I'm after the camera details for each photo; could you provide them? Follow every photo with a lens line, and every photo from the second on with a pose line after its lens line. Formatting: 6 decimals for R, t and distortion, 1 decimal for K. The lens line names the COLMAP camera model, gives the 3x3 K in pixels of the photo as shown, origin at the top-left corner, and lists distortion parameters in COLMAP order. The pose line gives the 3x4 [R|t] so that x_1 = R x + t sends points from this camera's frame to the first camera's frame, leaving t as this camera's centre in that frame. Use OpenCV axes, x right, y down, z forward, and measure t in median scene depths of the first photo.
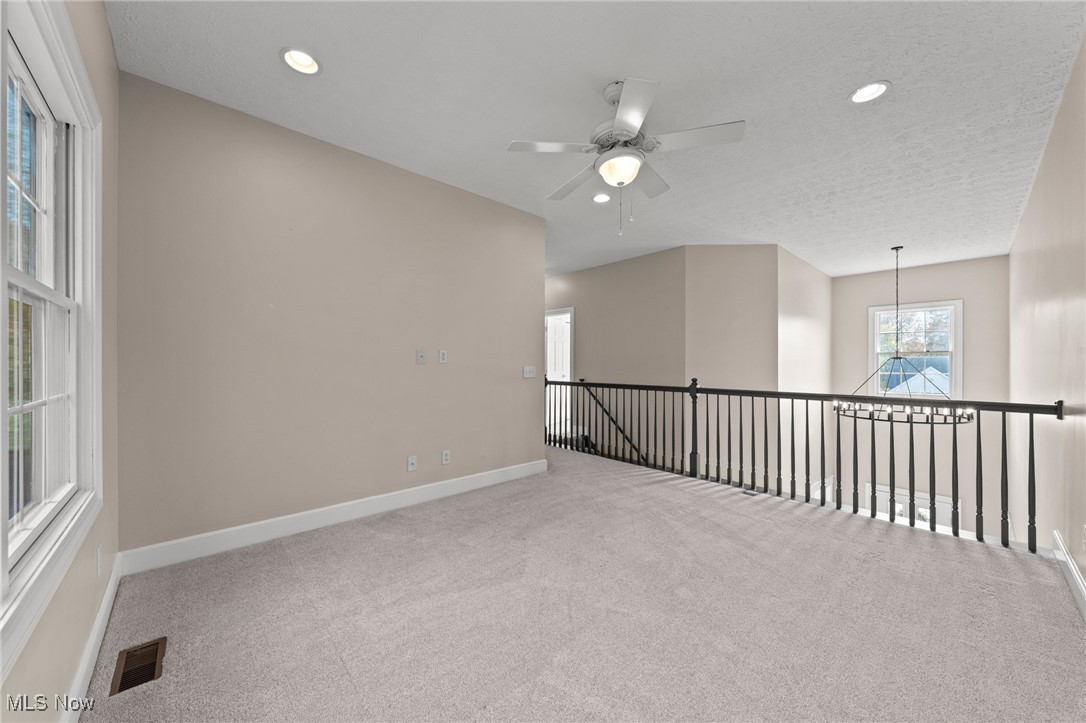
lens RADIAL K [[401.9, 0, 540.5], [0, 401.9, 361.8], [0, 0, 1]] dist [0.000441, -0.000046]
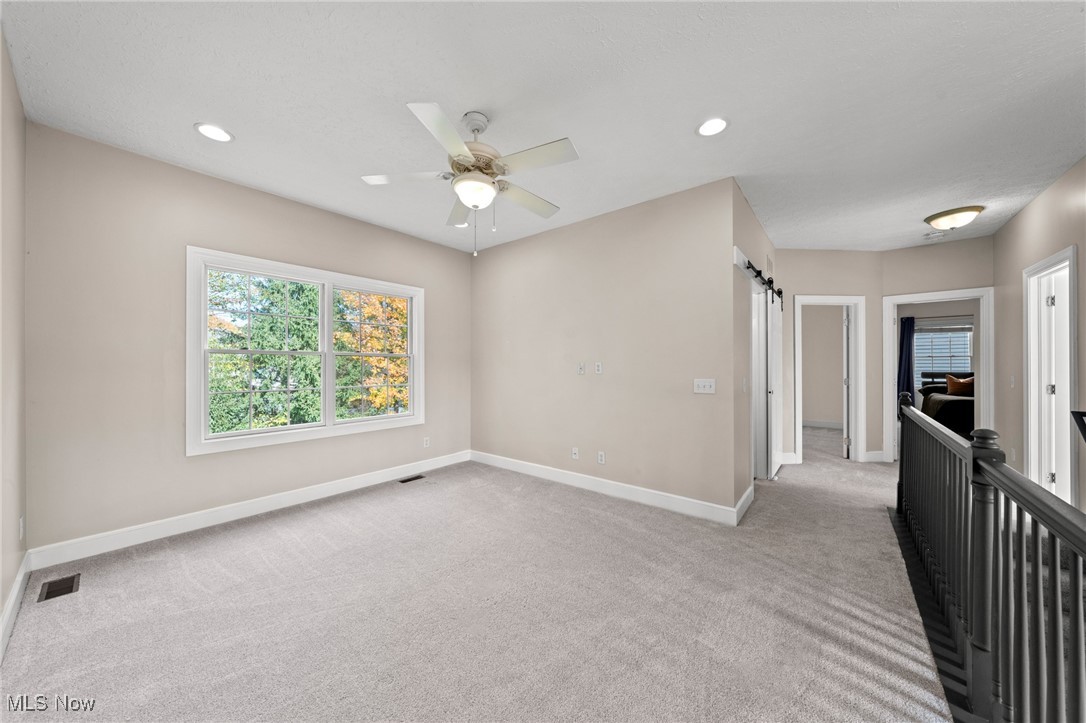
lens RADIAL K [[376.1, 0, 539.6], [0, 376.1, 366.6], [0, 0, 1]] dist [0.001187, 0.000119]
pose [[0.117782, -0.003580, -0.993033, 0.723910], [0.006947, 0.999972, -0.002781, -0.014037], [0.993015, -0.006571, 0.117804, 0.649442]]
